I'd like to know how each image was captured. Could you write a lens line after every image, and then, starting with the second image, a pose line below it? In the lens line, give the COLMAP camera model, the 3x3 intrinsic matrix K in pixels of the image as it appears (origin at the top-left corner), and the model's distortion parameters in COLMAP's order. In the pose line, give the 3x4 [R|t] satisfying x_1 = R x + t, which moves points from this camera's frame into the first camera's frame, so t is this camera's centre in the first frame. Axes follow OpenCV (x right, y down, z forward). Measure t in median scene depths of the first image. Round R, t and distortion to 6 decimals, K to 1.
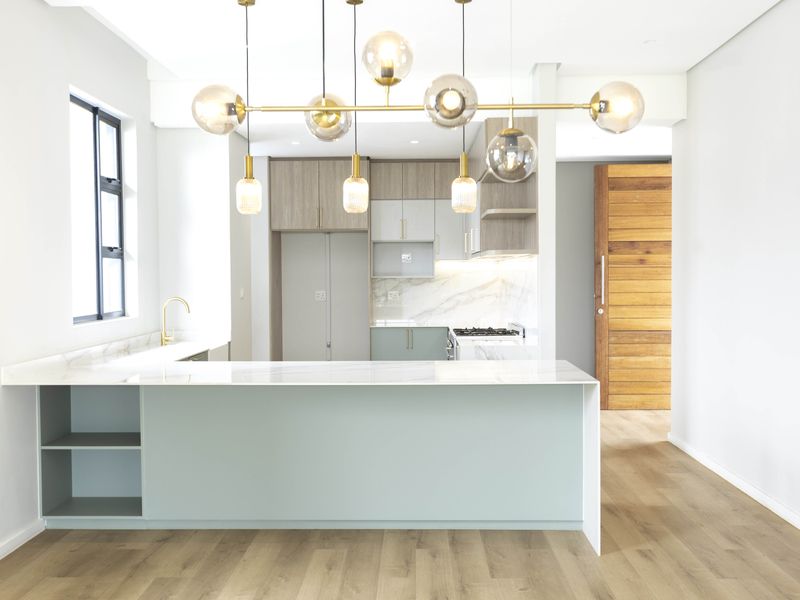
lens RADIAL K [[806.9, 0, 400.0], [0, 806.9, 300.0], [0, 0, 1]] dist [0.091331, -0.003378]
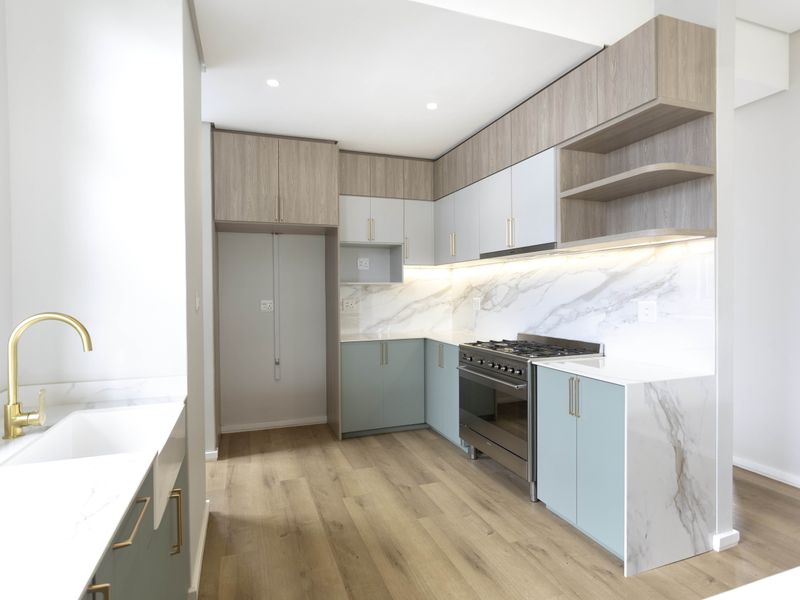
lens RADIAL K [[439.7, 0, 400.0], [0, 439.7, 300.0], [0, 0, 1]] dist [0.001416, 0.001642]
pose [[0.934487, -0.008645, 0.355893, -0.143787], [0.014581, 0.999796, -0.013999, -0.002847], [-0.355700, 0.018271, 0.934422, 0.549182]]
